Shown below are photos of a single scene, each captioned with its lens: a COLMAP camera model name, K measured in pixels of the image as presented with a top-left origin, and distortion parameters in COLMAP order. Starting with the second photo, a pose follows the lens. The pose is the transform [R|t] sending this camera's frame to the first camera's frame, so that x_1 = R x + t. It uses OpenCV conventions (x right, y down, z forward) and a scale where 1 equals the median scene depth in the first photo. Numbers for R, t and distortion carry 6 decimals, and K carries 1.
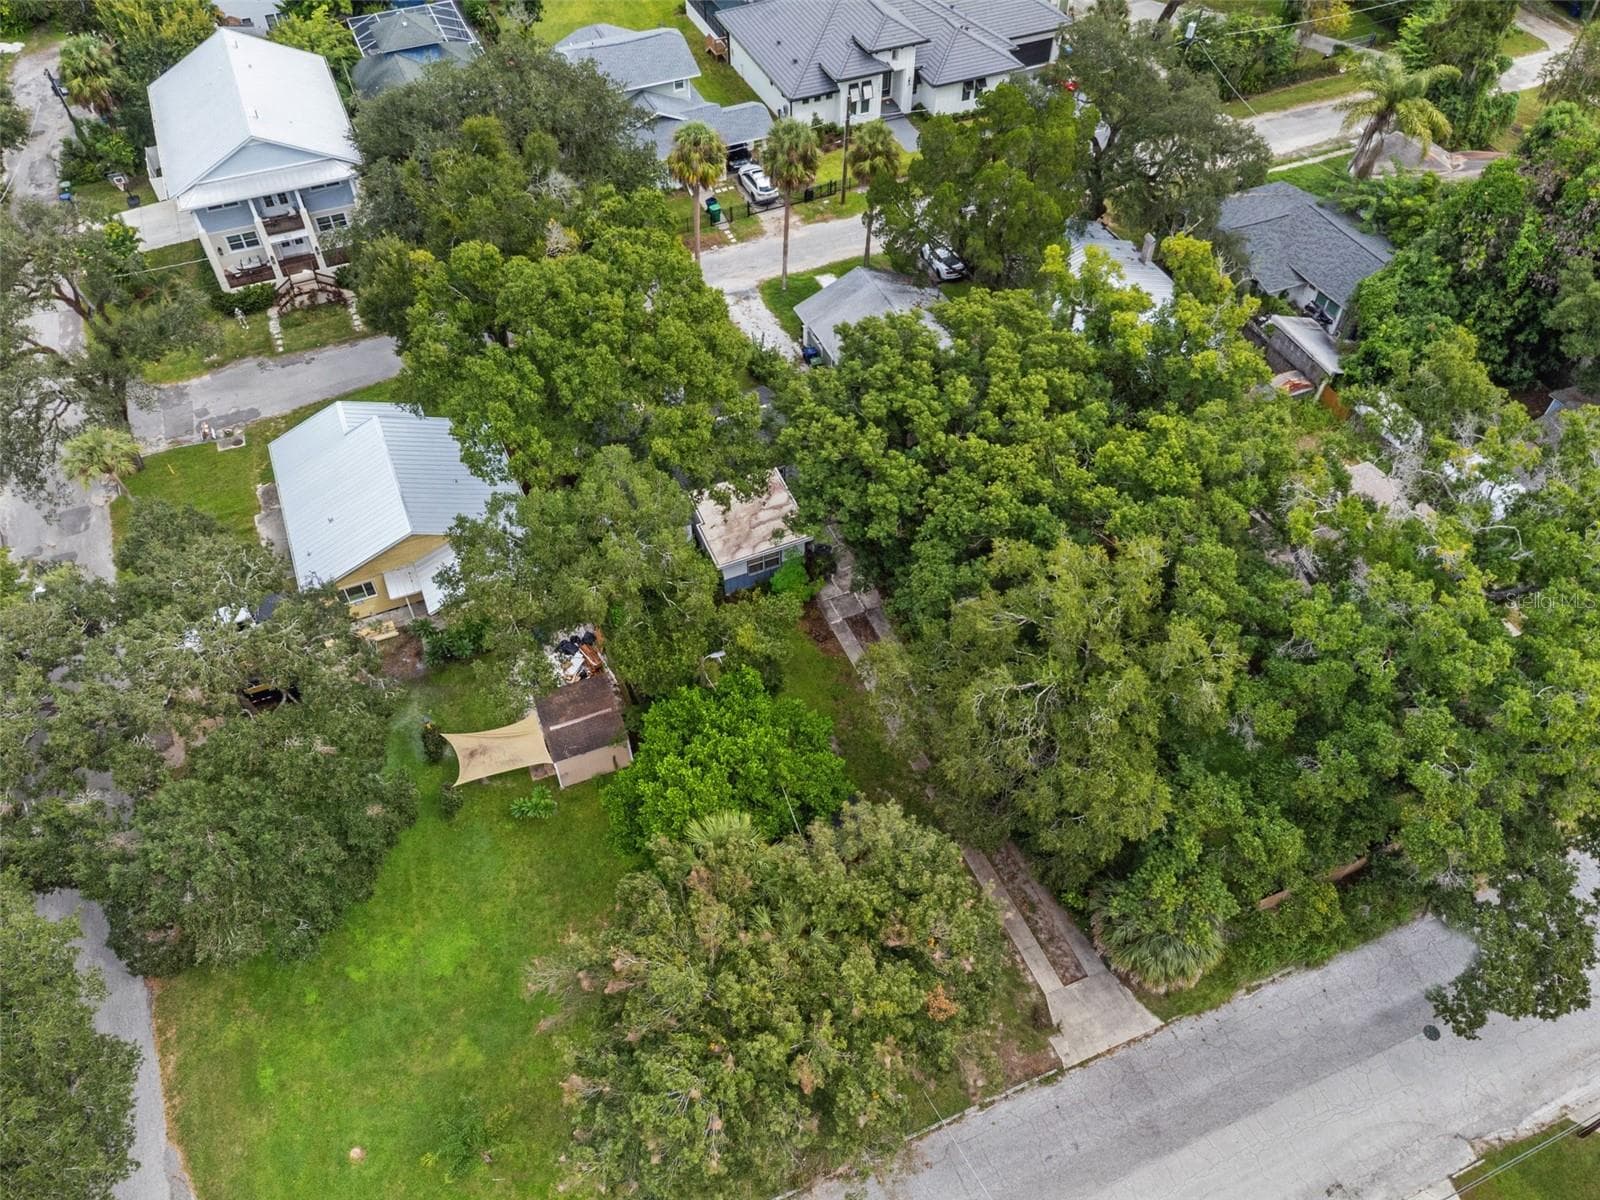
lens RADIAL K [[1170.3, 0, 801.3], [0, 1170.3, 599.5], [0, 0, 1]] dist [0.007144, 0.008908]
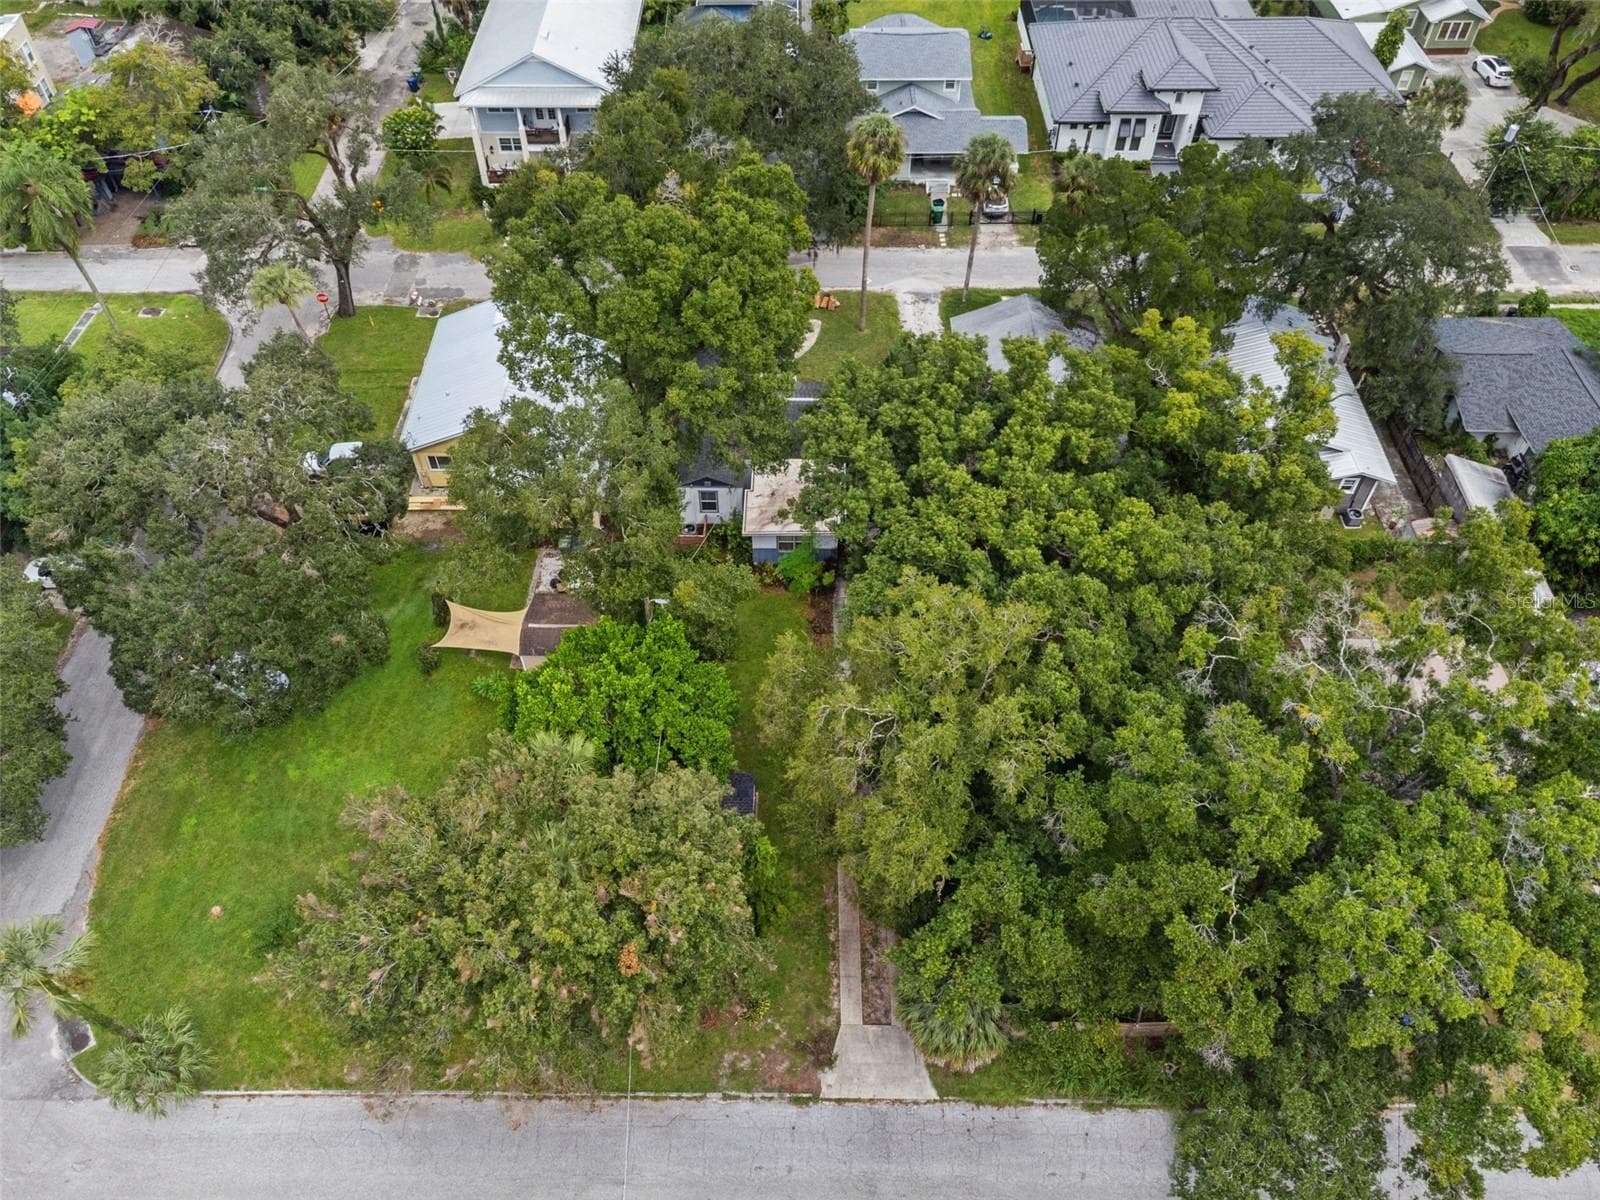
lens RADIAL K [[1170.3, 0, 797.7], [0, 1170.3, 600.7], [0, 0, 1]] dist [0.007144, 0.008908]
pose [[0.919227, 0.301718, -0.252958, 0.200752], [-0.301756, 0.952562, 0.039620, -0.020599], [0.252912, 0.039912, 0.966666, 0.011689]]
